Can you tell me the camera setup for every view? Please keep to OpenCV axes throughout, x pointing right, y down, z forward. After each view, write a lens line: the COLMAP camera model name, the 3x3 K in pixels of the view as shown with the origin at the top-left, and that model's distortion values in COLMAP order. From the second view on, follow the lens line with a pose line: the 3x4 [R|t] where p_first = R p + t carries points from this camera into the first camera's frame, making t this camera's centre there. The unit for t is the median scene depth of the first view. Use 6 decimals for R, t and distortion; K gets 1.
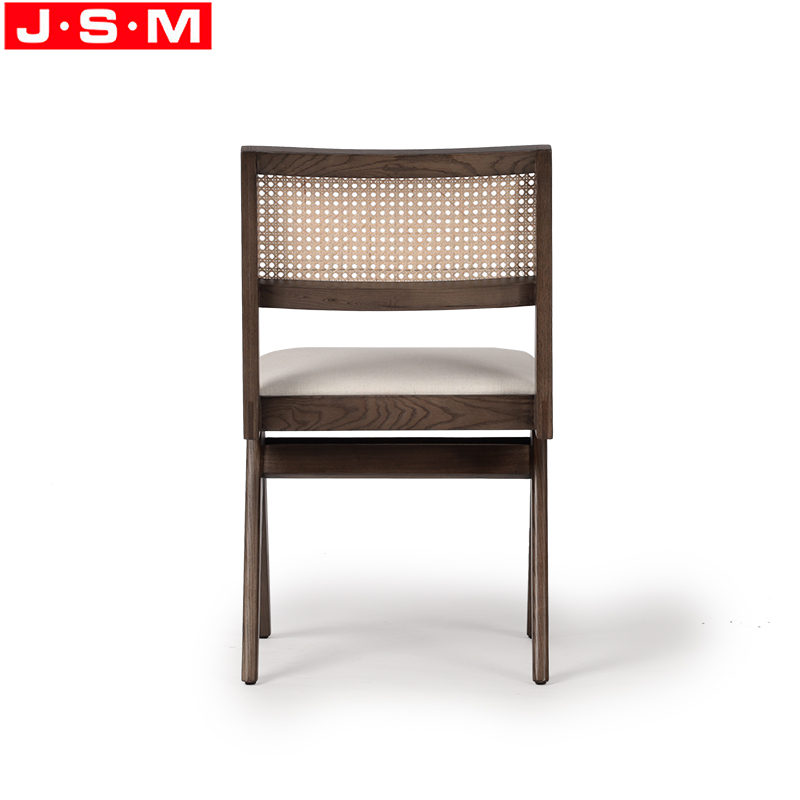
lens RADIAL K [[3536.4, 0, 400.2], [0, 3536.4, 401.2], [0, 0, 1]] dist [-0.027347, 0.000000]
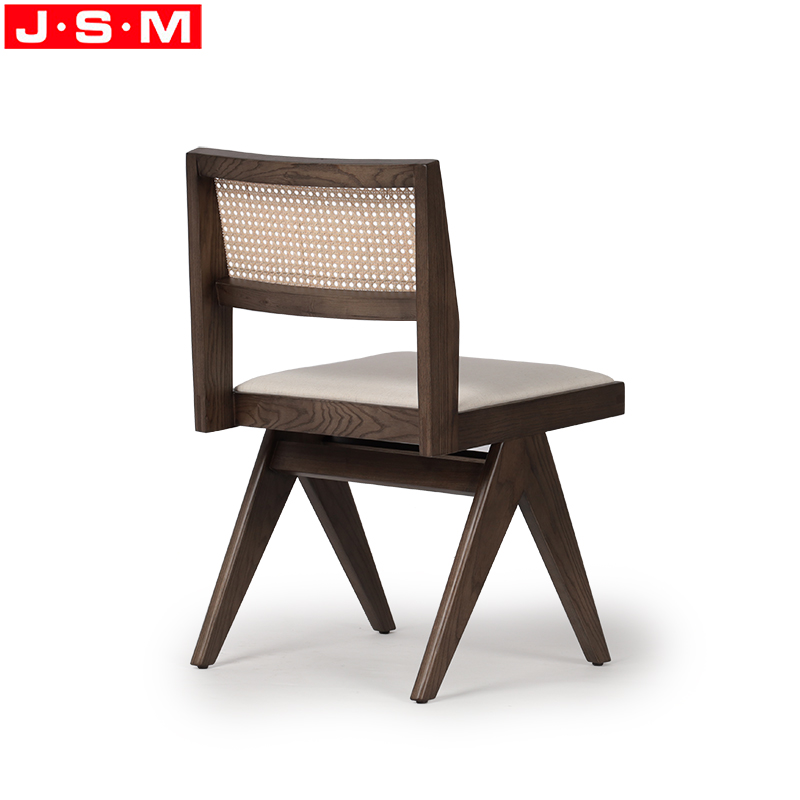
lens RADIAL K [[3536.4, 0, 399.9], [0, 3536.4, 398.4], [0, 0, 1]] dist [-0.027347, 0.000000]
pose [[0.844679, 0.081639, -0.529010, 0.558246], [-0.085317, 0.996200, 0.017511, -0.022063], [0.528430, 0.030342, 0.848435, 0.151848]]
